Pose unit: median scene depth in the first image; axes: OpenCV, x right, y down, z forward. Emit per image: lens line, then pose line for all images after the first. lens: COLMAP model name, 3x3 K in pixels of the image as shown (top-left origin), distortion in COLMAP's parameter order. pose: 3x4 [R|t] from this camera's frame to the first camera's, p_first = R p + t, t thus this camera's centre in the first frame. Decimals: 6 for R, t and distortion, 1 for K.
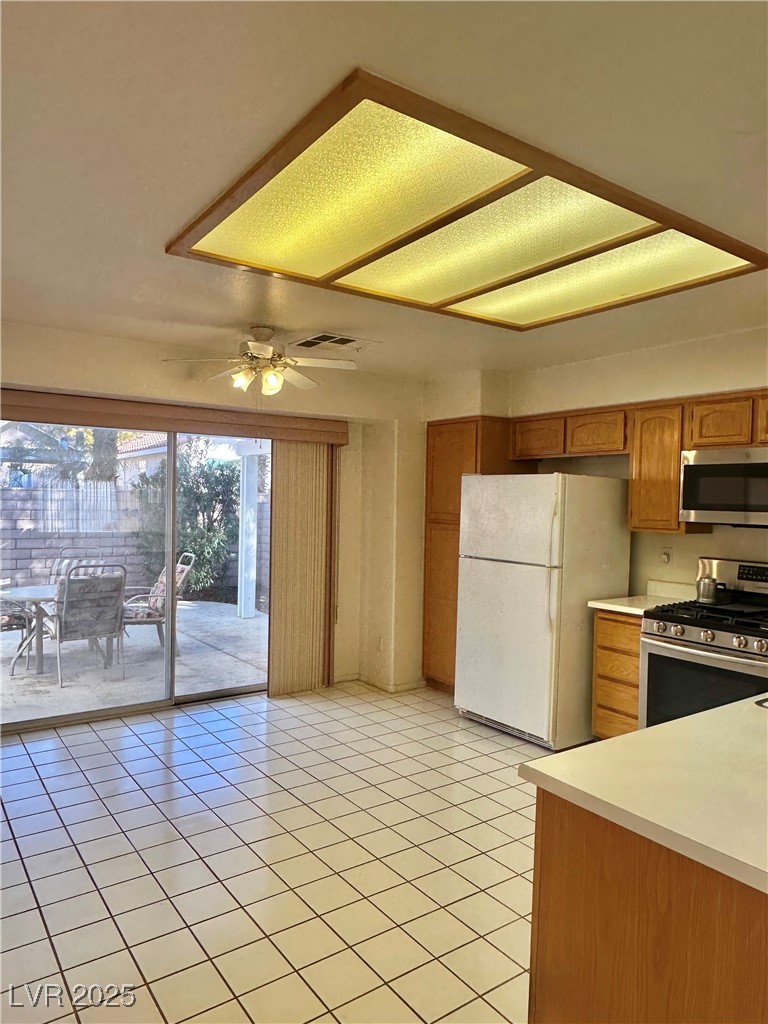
lens RADIAL K [[678.3, 0, 375.6], [0, 678.3, 517.0], [0, 0, 1]] dist [-0.004397, 0.002093]
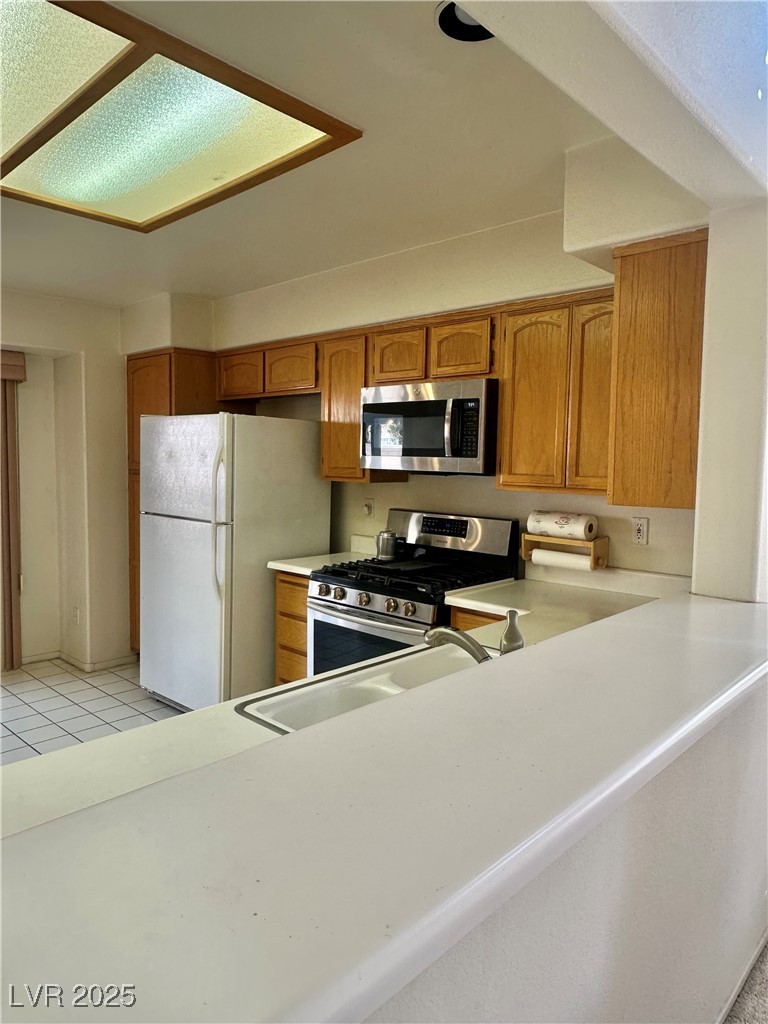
lens RADIAL K [[678.3, 0, 379.7], [0, 678.3, 510.4], [0, 0, 1]] dist [-0.004397, 0.002093]
pose [[0.980085, -0.020029, 0.197567, 0.271057], [0.008517, 0.998225, 0.058951, 0.008165], [-0.198397, -0.056094, 0.978515, 0.118025]]
